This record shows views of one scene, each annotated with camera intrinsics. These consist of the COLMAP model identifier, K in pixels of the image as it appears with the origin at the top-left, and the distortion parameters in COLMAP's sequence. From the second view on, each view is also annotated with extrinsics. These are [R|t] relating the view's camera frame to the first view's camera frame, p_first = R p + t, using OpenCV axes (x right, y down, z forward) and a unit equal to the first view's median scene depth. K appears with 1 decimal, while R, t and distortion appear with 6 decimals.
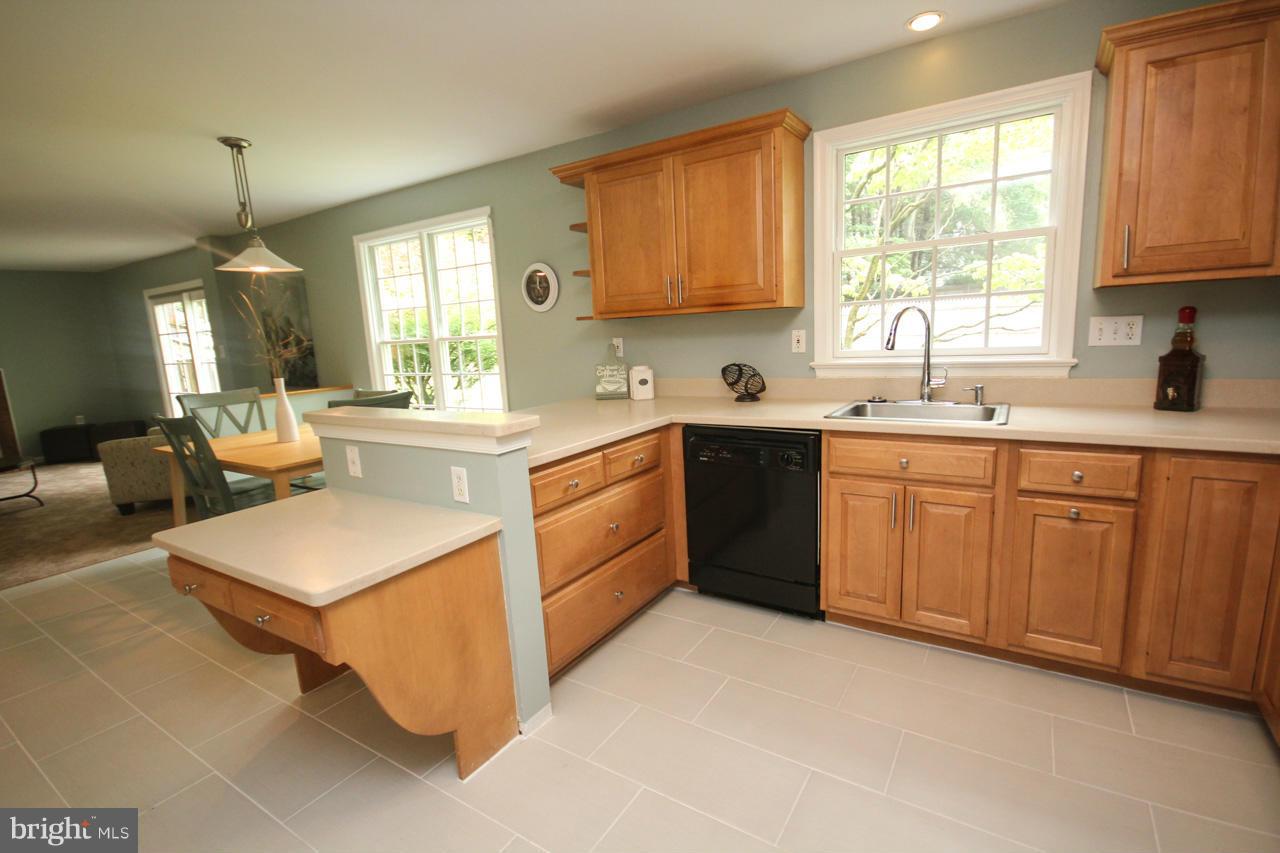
lens RADIAL K [[591.2, 0, 635.3], [0, 591.2, 427.4], [0, 0, 1]] dist [0.002868, -0.005045]
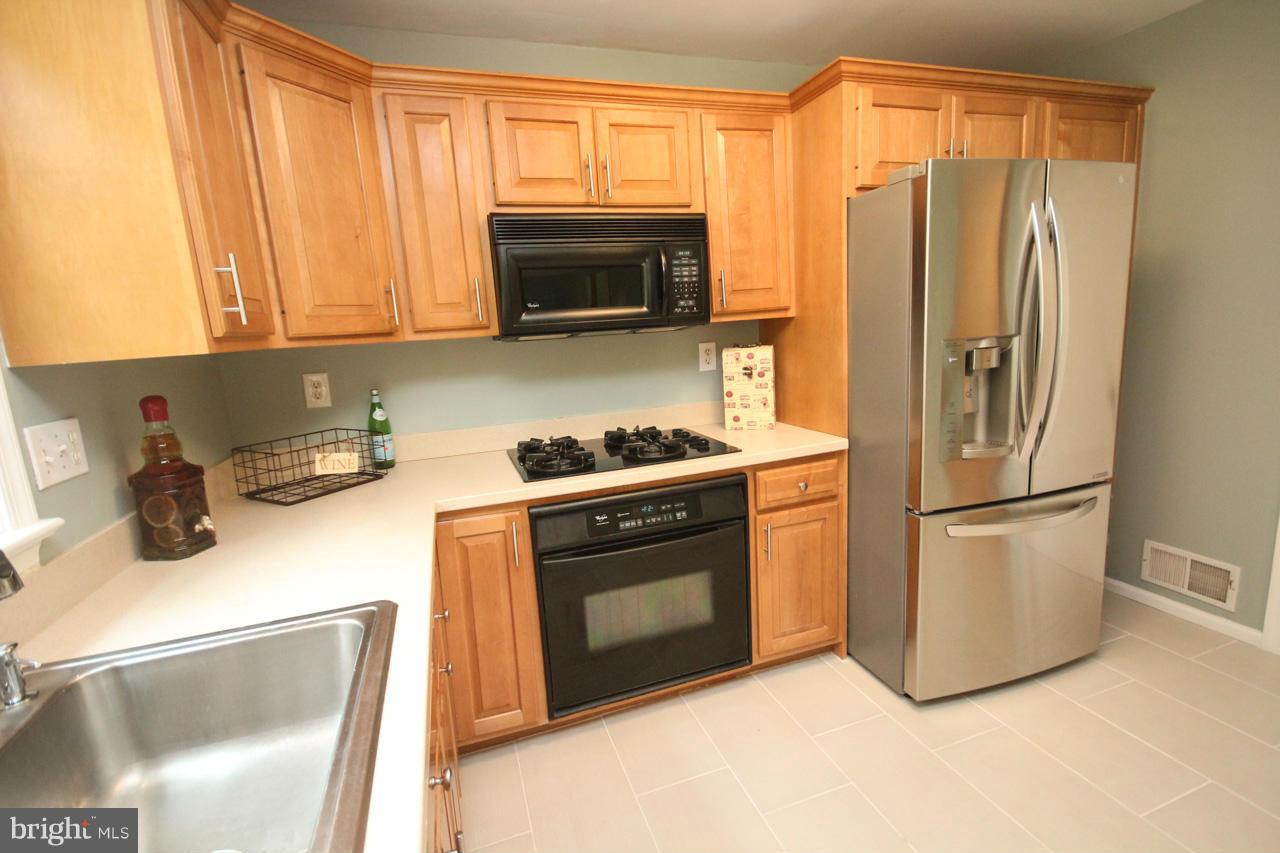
lens RADIAL K [[591.2, 0, 647.1], [0, 591.2, 432.4], [0, 0, 1]] dist [0.002868, -0.005045]
pose [[-0.779399, -0.013800, 0.626375, 0.113043], [0.204302, 0.939513, 0.274912, -0.211687], [-0.592281, 0.342236, -0.729436, 1.051183]]
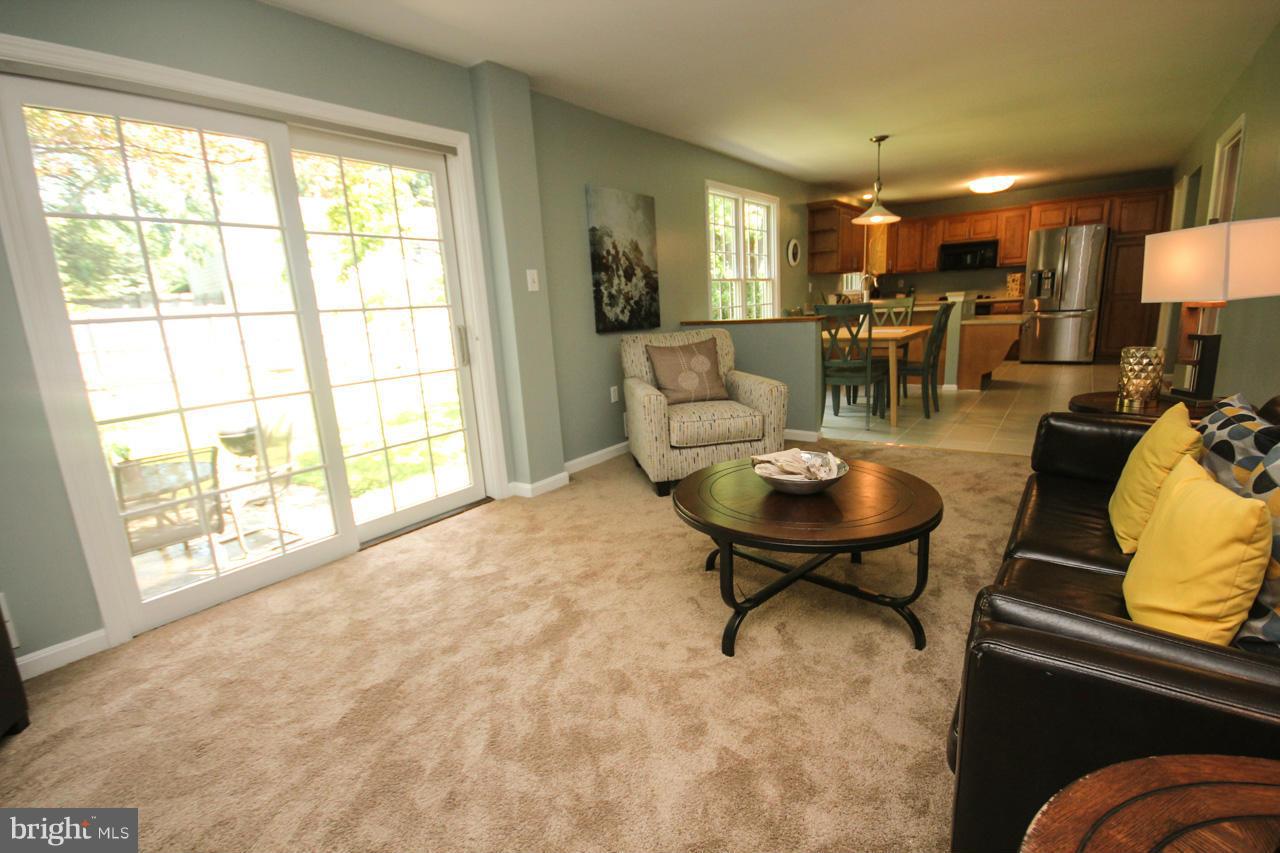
lens RADIAL K [[591.2, 0, 646.3], [0, 591.2, 430.7], [0, 0, 1]] dist [0.002868, -0.005045]
pose [[0.058810, -0.163577, 0.984776, -3.379296], [0.215757, 0.965250, 0.147449, -0.123220], [-0.974675, 0.203801, 0.092059, 2.271795]]
